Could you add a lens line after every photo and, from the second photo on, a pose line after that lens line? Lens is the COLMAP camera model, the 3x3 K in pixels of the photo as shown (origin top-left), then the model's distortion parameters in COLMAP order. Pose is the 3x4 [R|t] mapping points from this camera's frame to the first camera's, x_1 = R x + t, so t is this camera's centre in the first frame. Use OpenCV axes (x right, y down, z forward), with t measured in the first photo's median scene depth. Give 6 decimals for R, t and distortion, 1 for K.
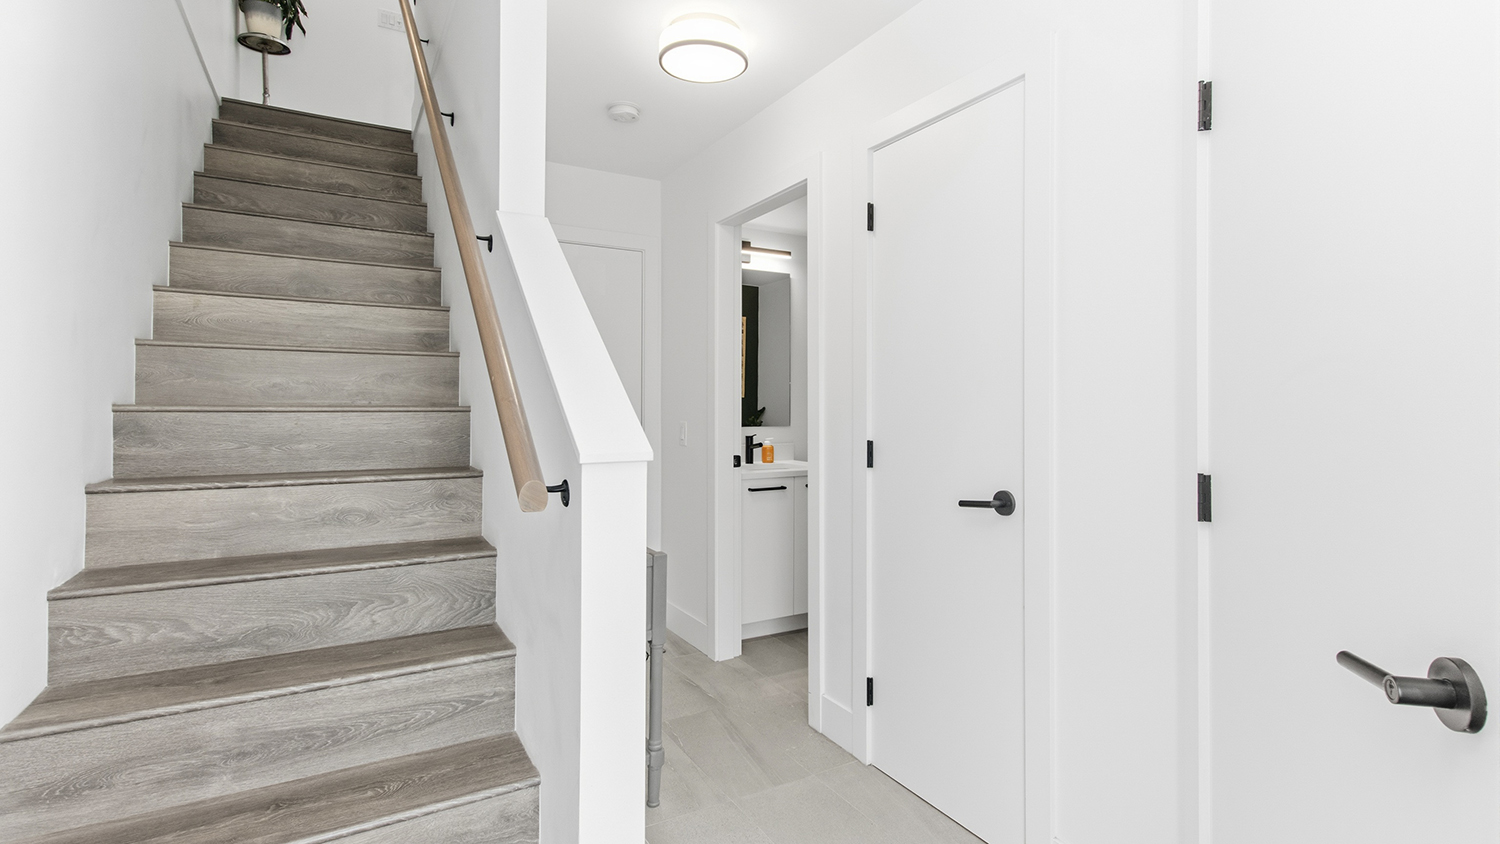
lens RADIAL K [[729.9, 0, 749.9], [0, 729.9, 417.6], [0, 0, 1]] dist [0.012010, -0.003214]
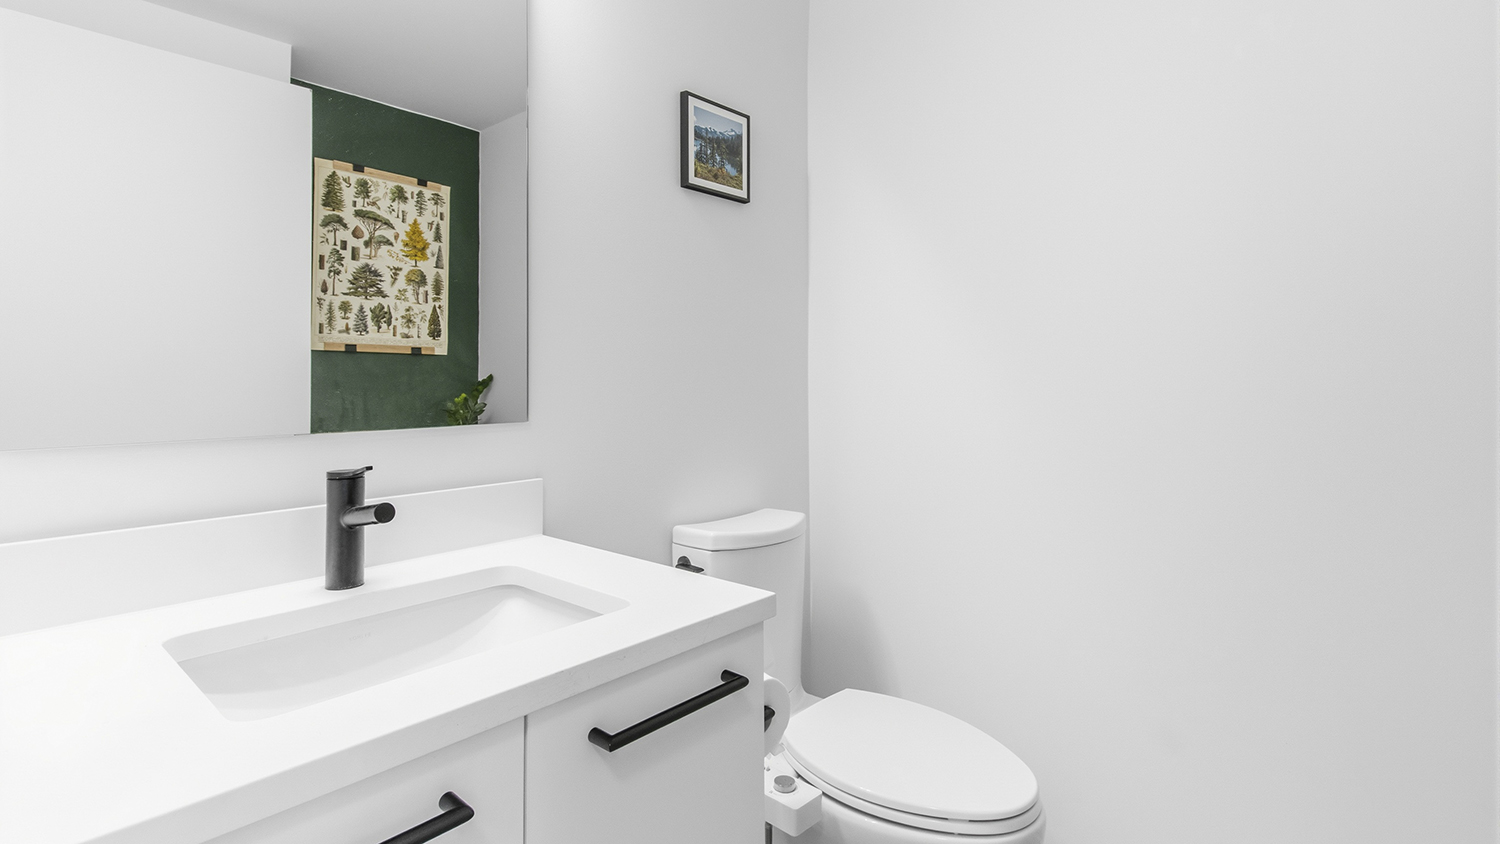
lens RADIAL K [[729.9, 0, 750.1], [0, 729.9, 413.4], [0, 0, 1]] dist [0.012010, -0.003214]
pose [[0.948772, -0.012136, 0.315730, 0.047906], [0.004284, 0.999664, 0.025552, 0.000814], [-0.315934, -0.022891, 0.948505, 0.708280]]
